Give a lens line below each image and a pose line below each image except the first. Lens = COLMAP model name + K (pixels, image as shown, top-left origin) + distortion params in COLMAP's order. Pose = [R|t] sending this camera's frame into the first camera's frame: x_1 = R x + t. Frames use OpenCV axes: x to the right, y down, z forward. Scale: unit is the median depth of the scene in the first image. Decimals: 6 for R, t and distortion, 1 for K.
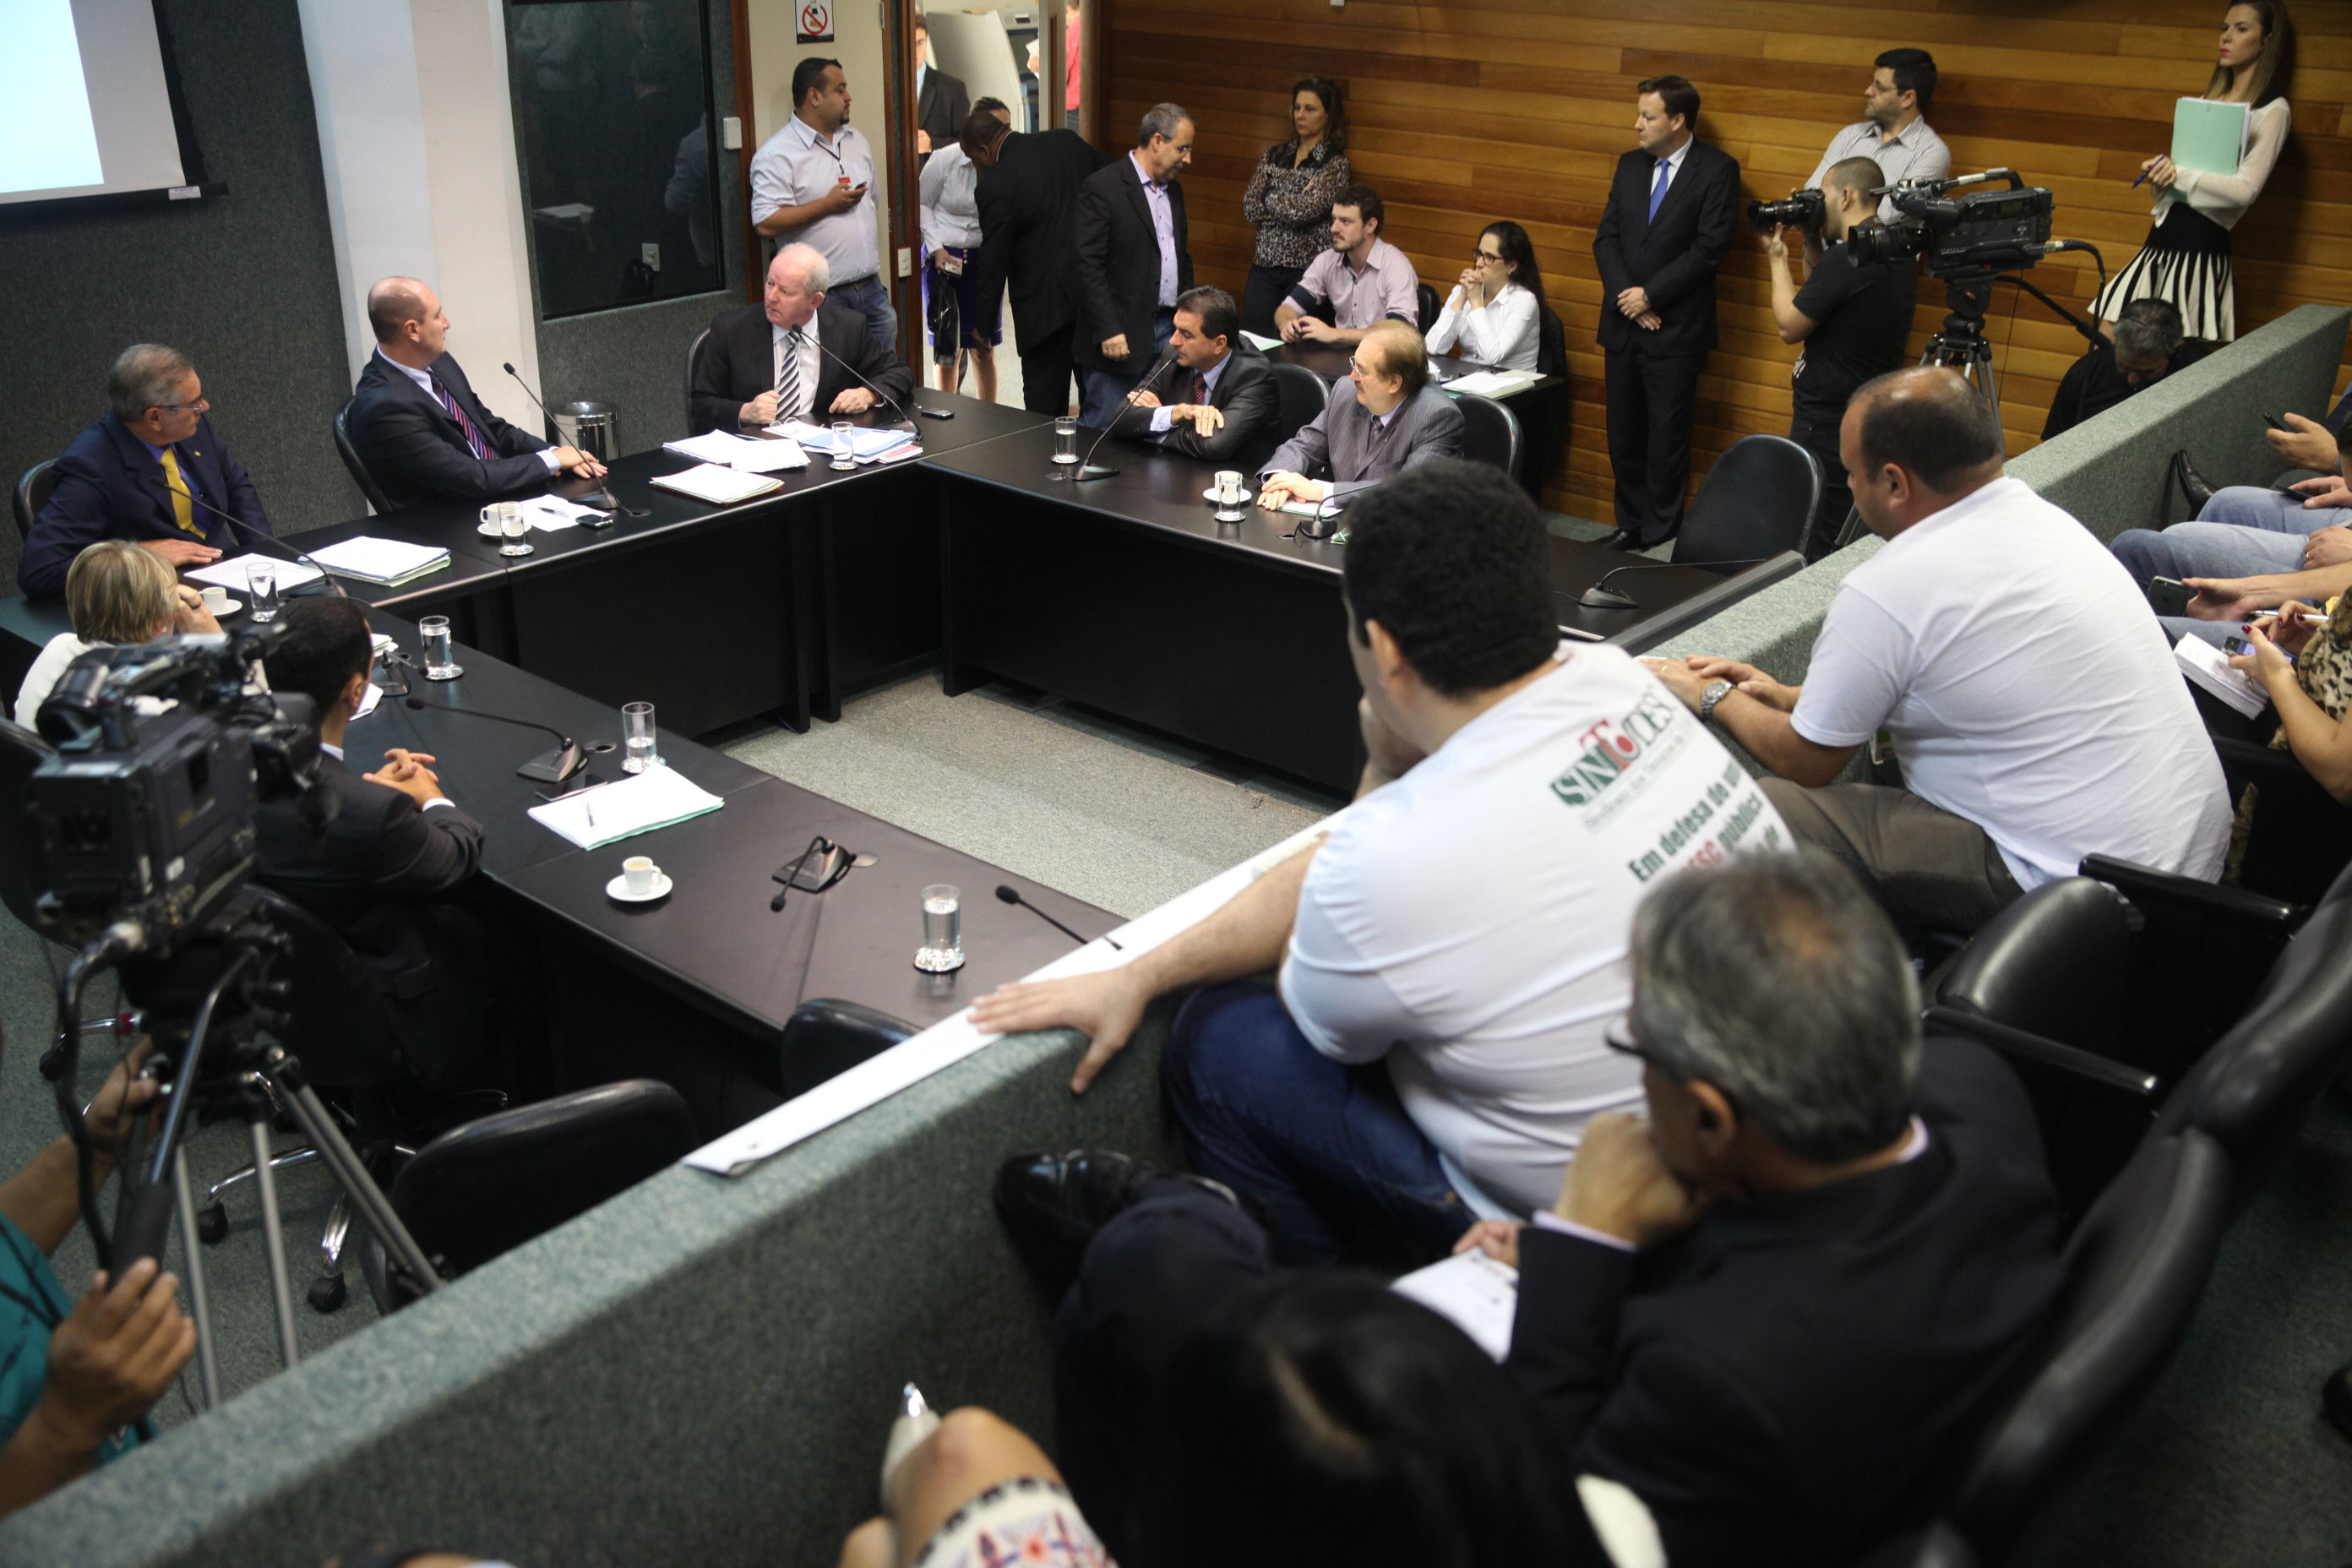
lens RADIAL K [[2100.1, 0, 1176.0], [0, 2100.1, 784.0], [0, 0, 1]] dist [-0.094176, 0.003583]
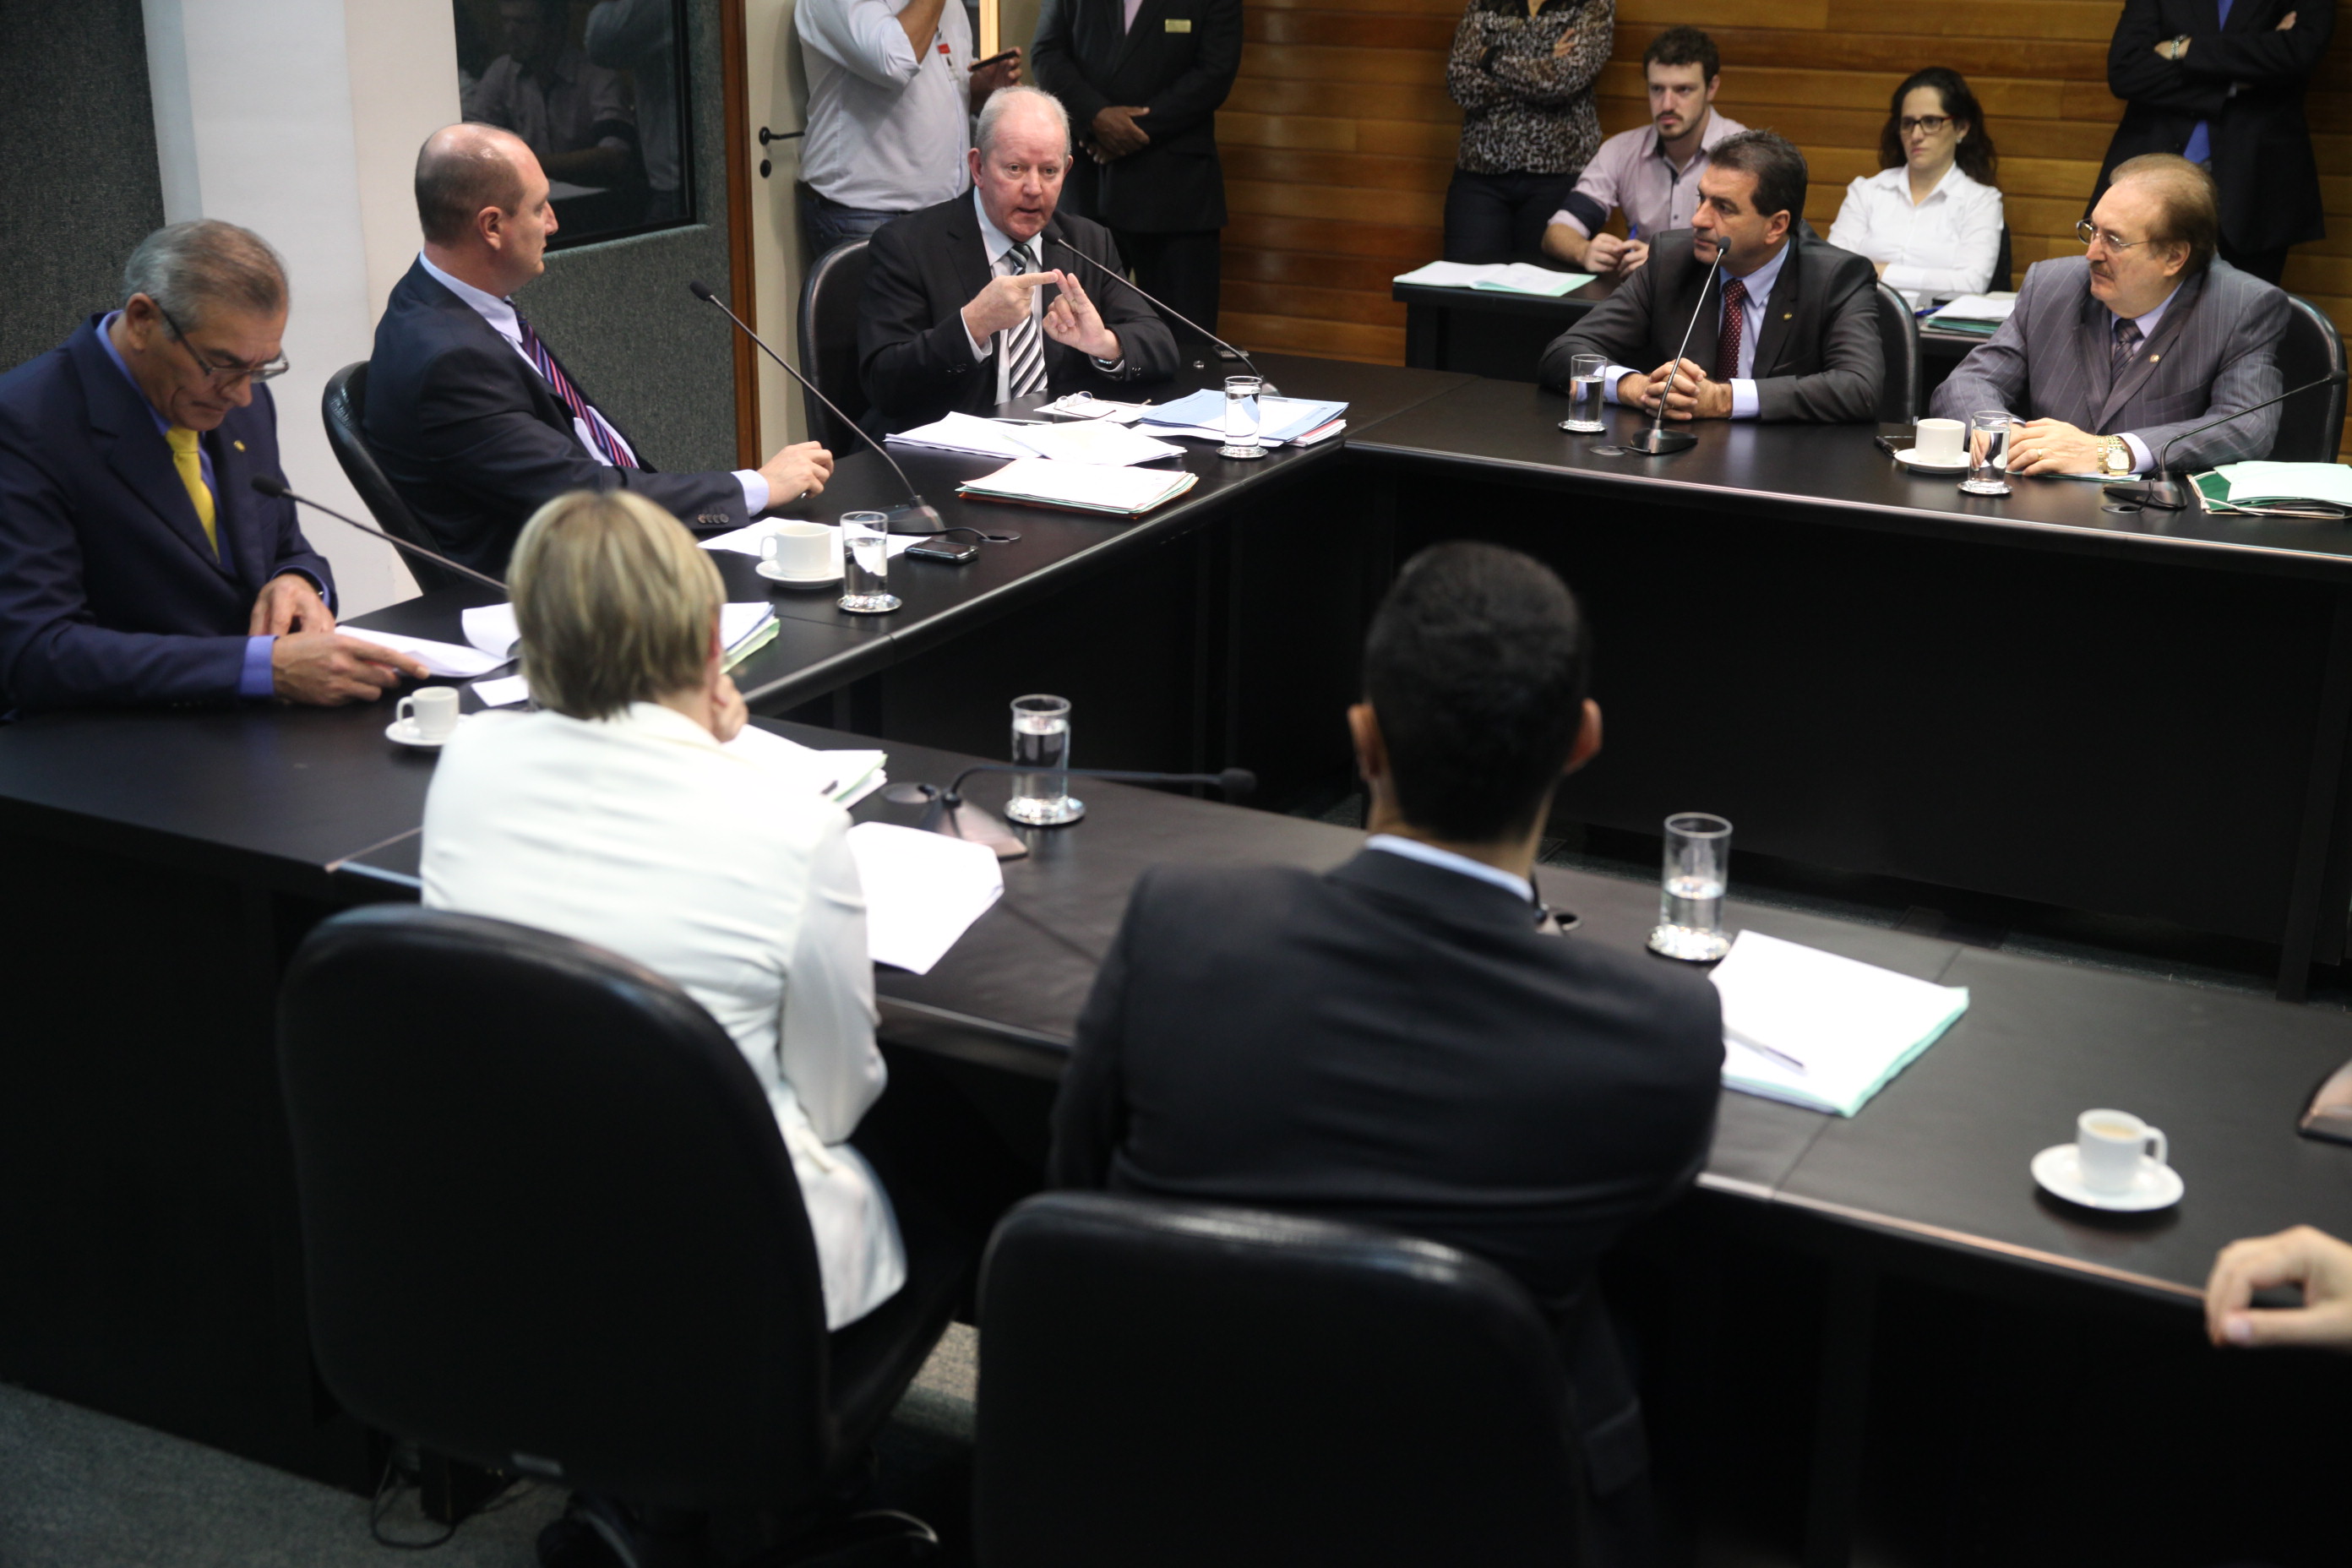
lens RADIAL K [[2926.2, 0, 1176.0], [0, 2926.2, 784.0], [0, 0, 1]] dist [0.007698, -0.440490]
pose [[0.977145, -0.079353, 0.197208, -0.343846], [0.097402, 0.991731, -0.083558, -0.001266], [-0.188947, 0.100857, 0.976794, 0.255471]]
